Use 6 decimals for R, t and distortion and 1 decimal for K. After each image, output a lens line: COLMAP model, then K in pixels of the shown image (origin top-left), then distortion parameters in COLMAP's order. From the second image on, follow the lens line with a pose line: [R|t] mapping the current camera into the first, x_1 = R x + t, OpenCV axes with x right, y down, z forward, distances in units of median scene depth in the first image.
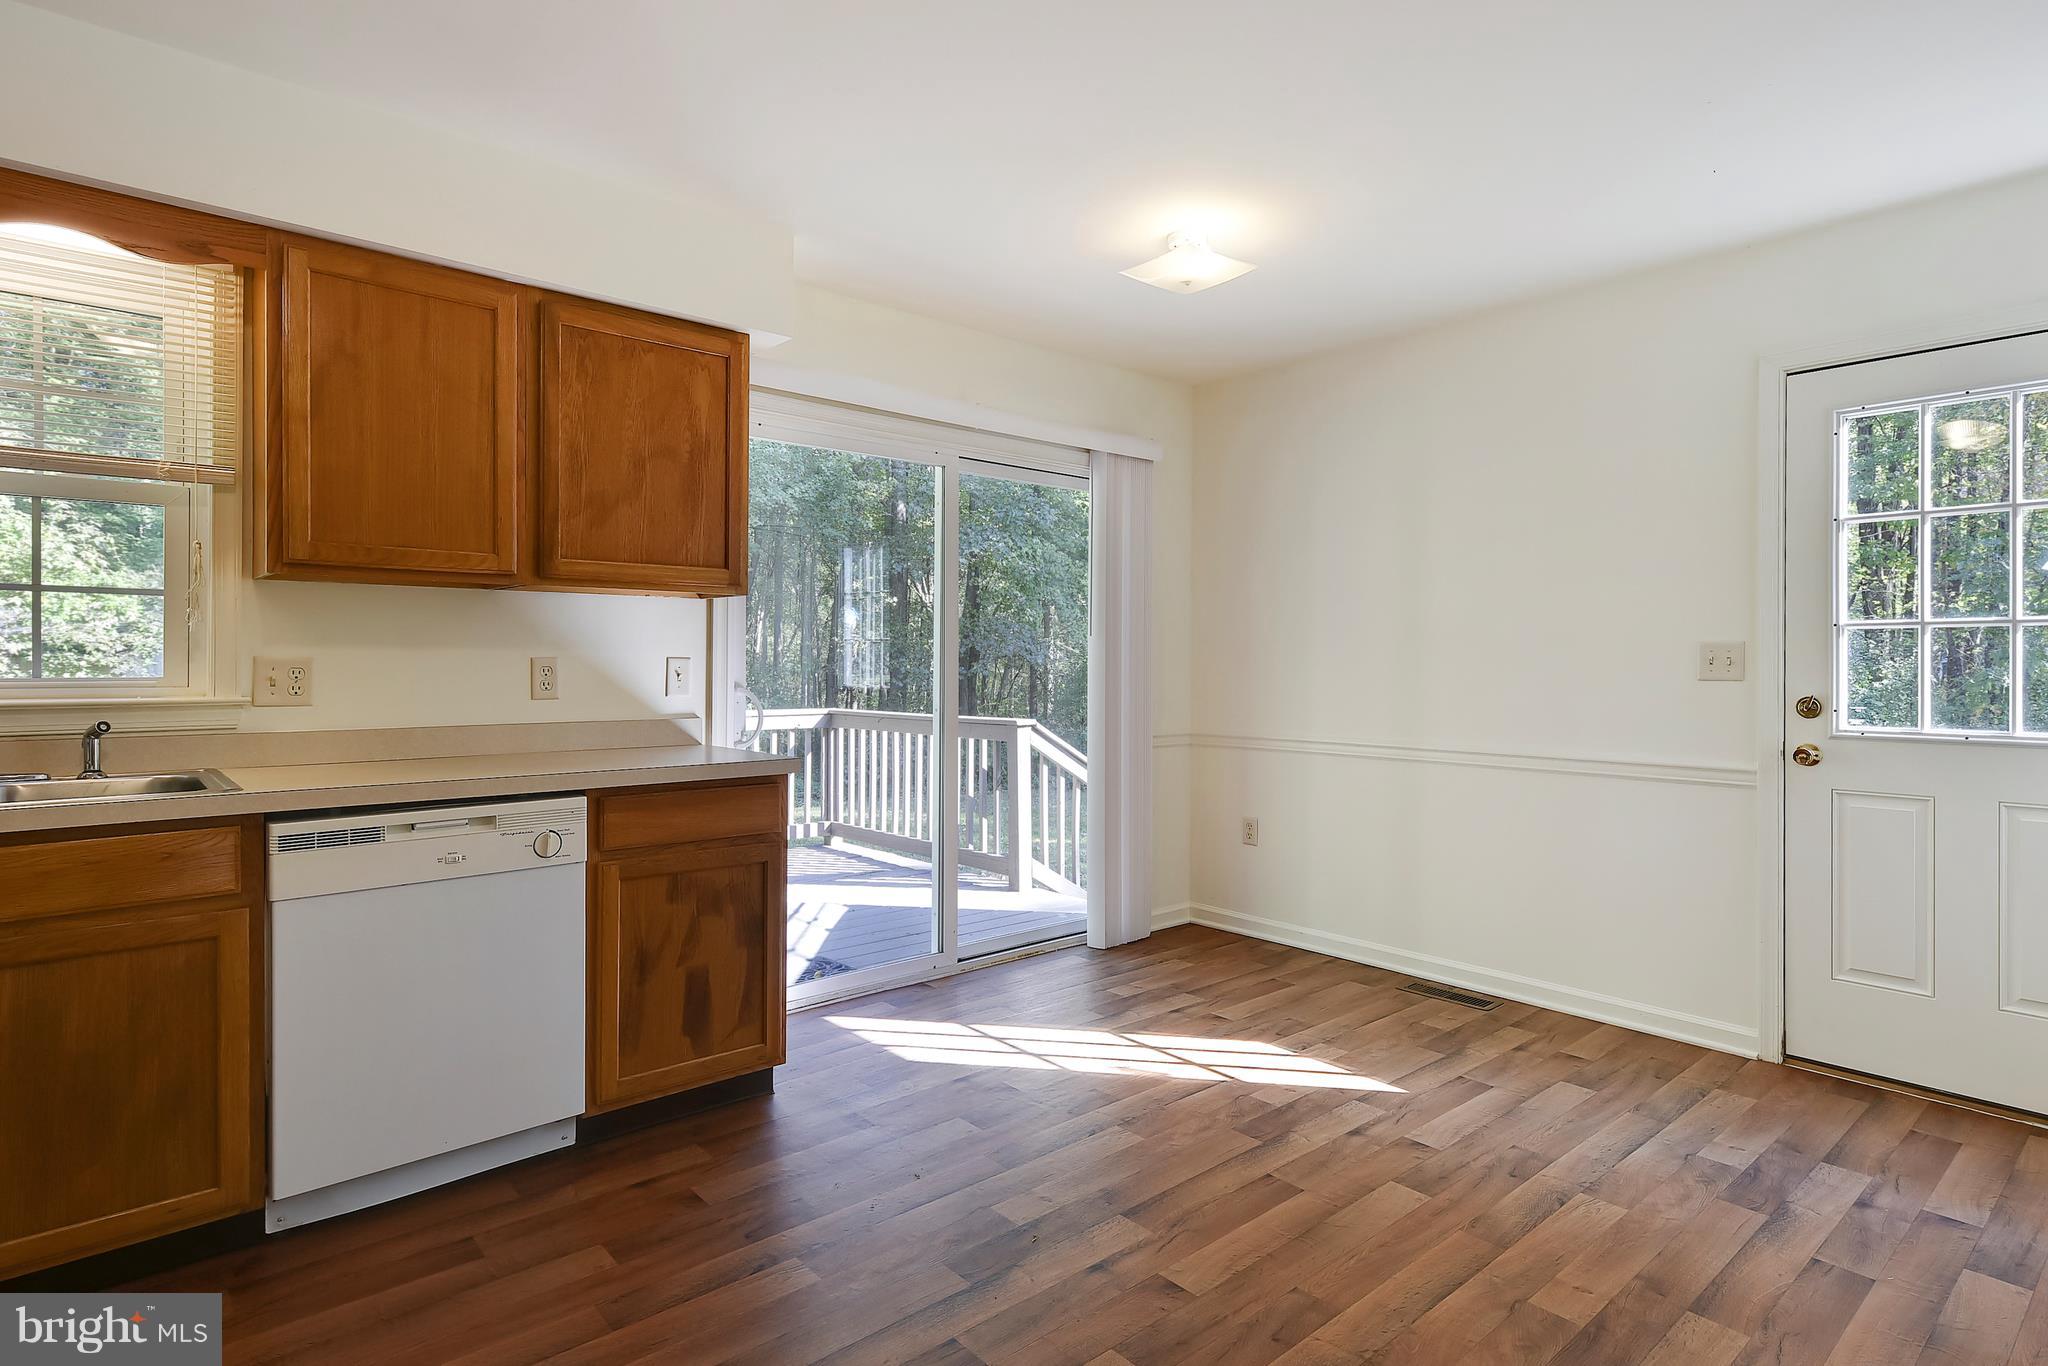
lens RADIAL K [[1063.4, 0, 1024.2], [0, 1063.4, 657.6], [0, 0, 1]] dist [0.002675, 0.000234]
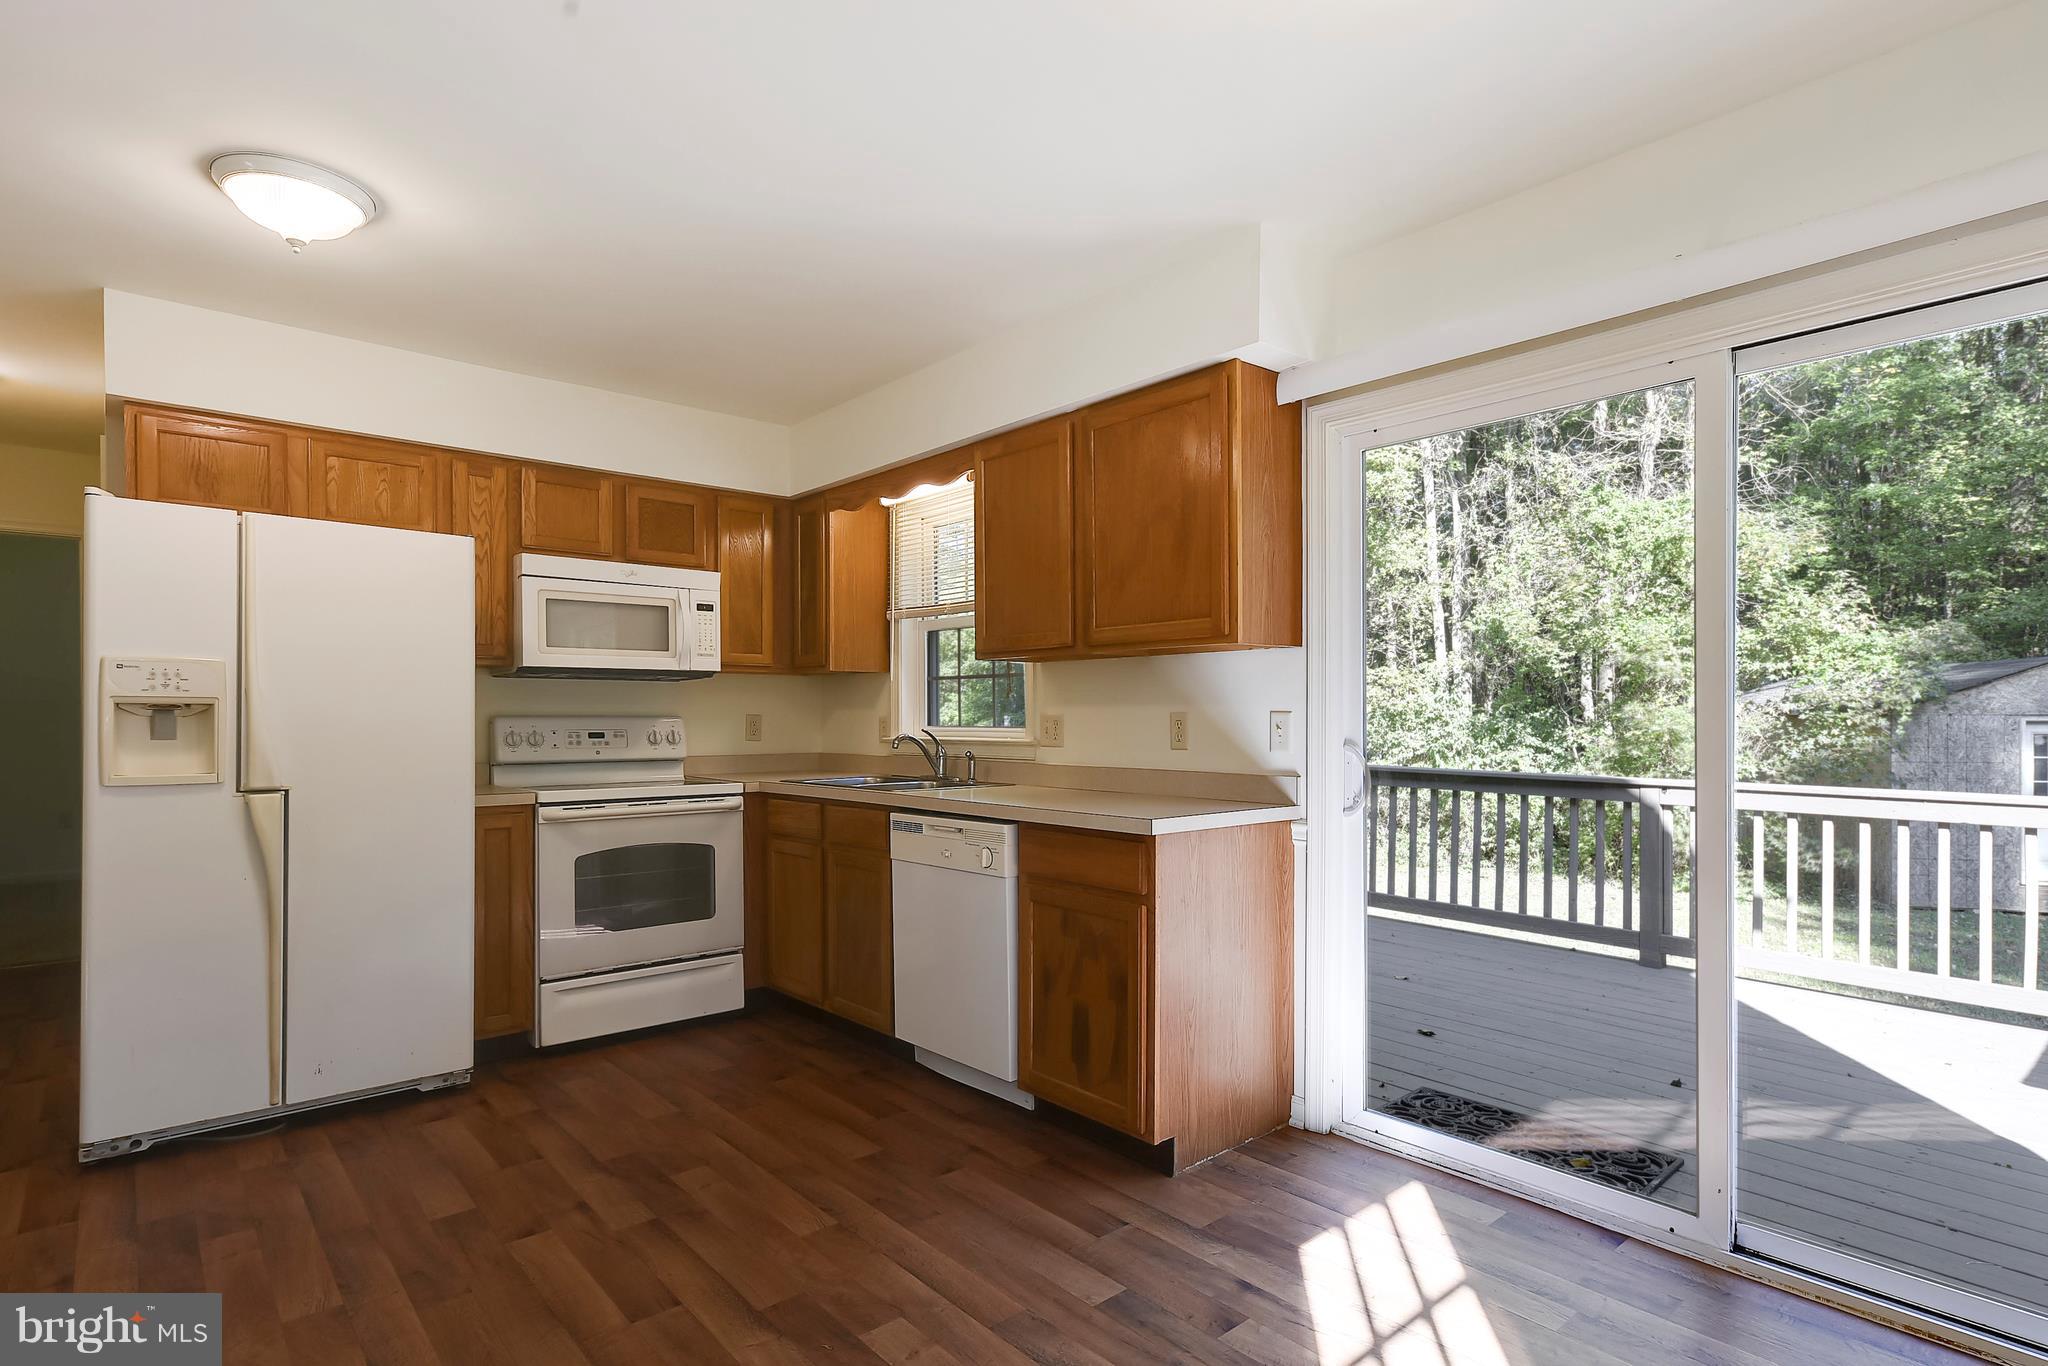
lens RADIAL K [[1023.8, 0, 1024.2], [0, 1023.8, 721.0], [0, 0, 1]] dist [0.000033, 0.000223]
pose [[-0.001762, -0.001256, -0.999998, 0.707523], [0.005802, 0.999982, -0.001267, 0.010757], [0.999982, -0.005805, -0.001754, 0.937076]]
